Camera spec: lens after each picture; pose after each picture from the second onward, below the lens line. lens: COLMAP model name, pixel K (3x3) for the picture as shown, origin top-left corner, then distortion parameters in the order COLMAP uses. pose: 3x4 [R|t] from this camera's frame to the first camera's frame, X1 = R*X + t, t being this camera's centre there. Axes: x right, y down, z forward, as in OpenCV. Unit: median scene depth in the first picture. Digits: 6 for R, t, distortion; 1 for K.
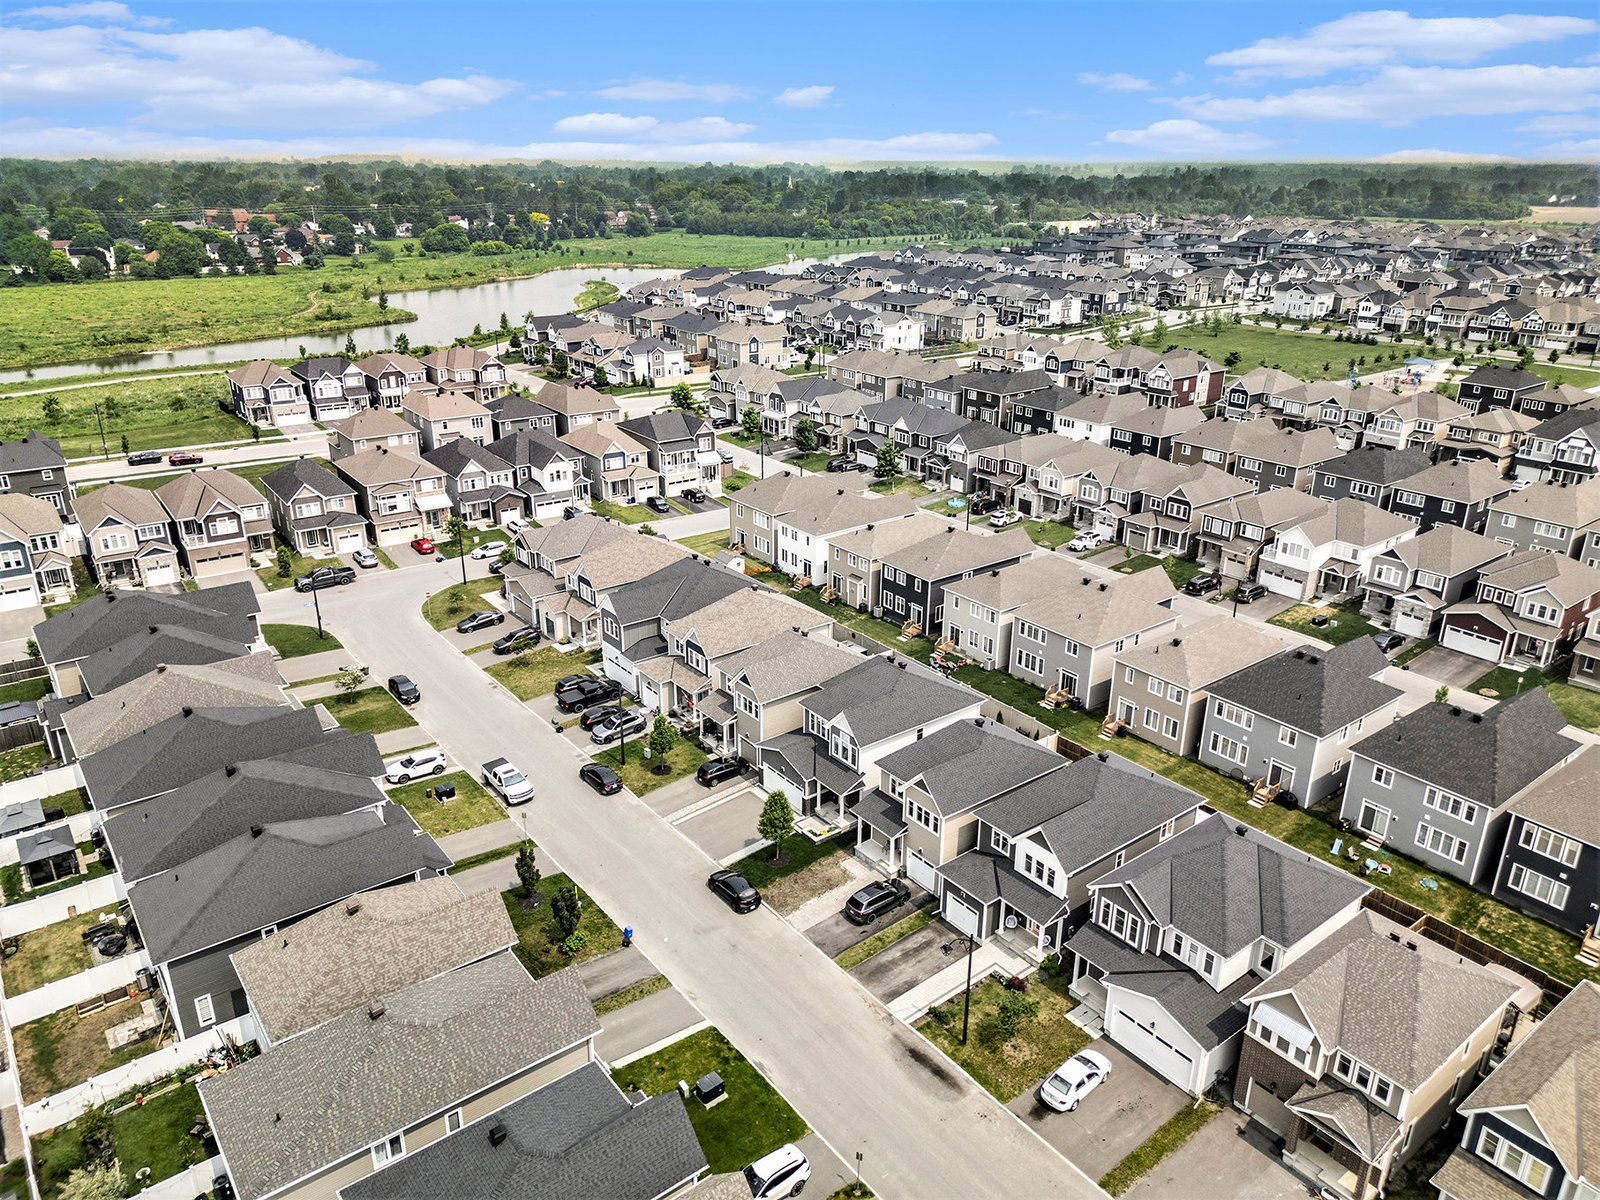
lens RADIAL K [[1130.6, 0, 800.0], [0, 1130.6, 600.0], [0, 0, 1]] dist [0.017042, 0.001246]
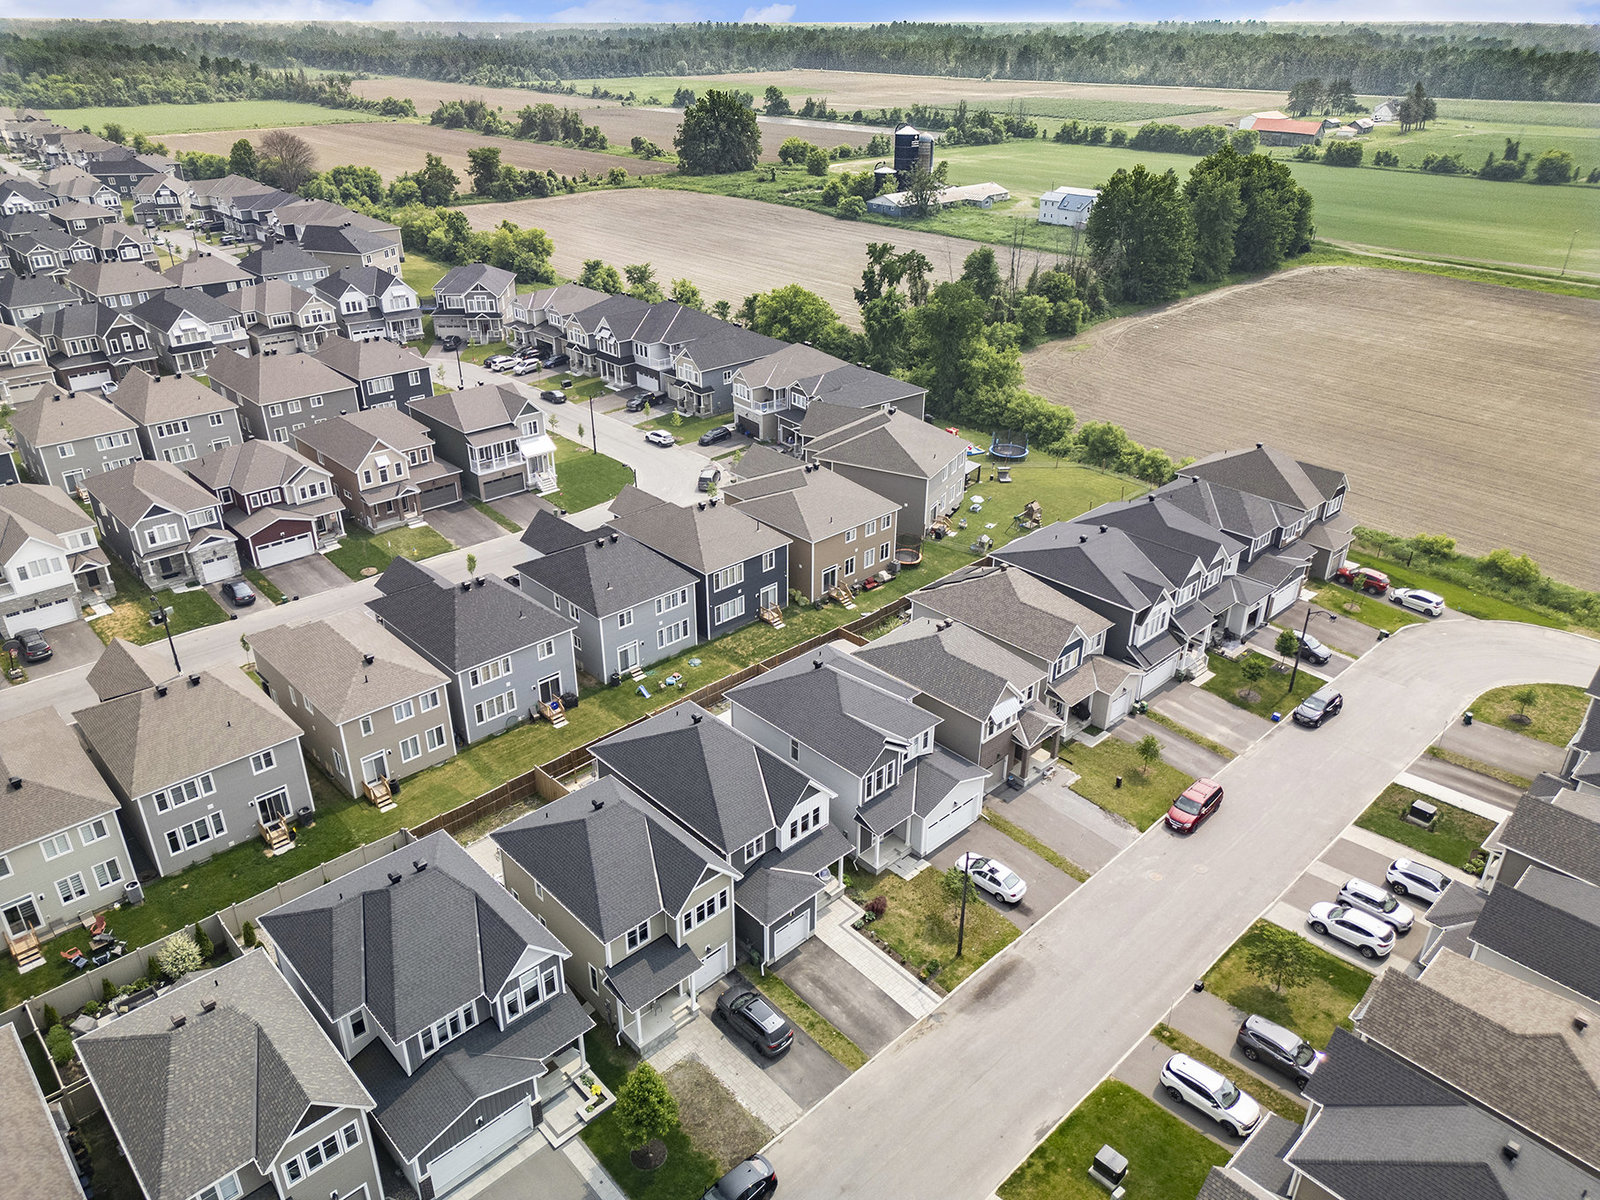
lens RADIAL K [[1130.6, 0, 800.0], [0, 1130.6, 600.0], [0, 0, 1]] dist [0.017042, 0.001246]
pose [[-0.111671, -0.459720, 0.881015, -0.465940], [0.356730, 0.808923, 0.467319, -0.311543], [-0.927509, 0.366470, 0.073663, 0.743652]]
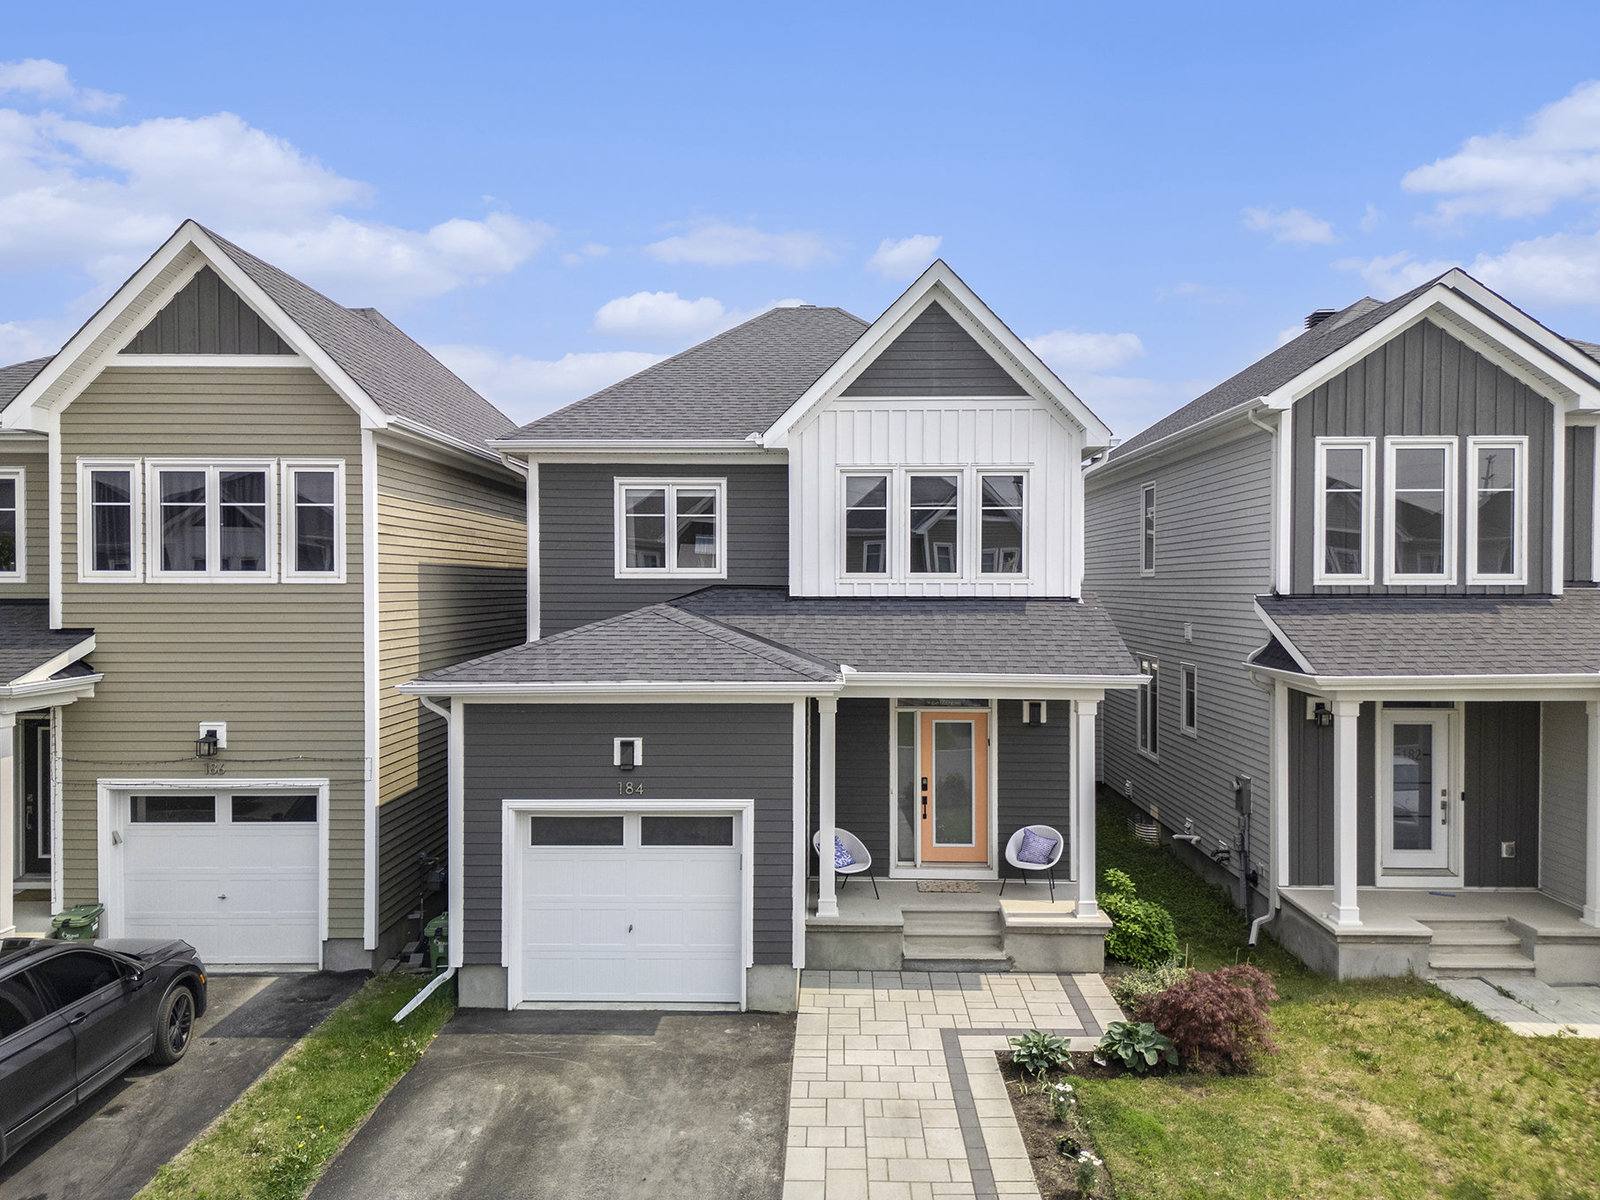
lens RADIAL K [[1130.6, 0, 800.0], [0, 1130.6, 600.0], [0, 0, 1]] dist [0.017042, 0.001246]
pose [[0.622815, -0.012590, 0.782268, 0.023029], [0.288803, 0.932954, -0.214920, 0.250638], [-0.727114, 0.359777, 0.584694, 0.772069]]
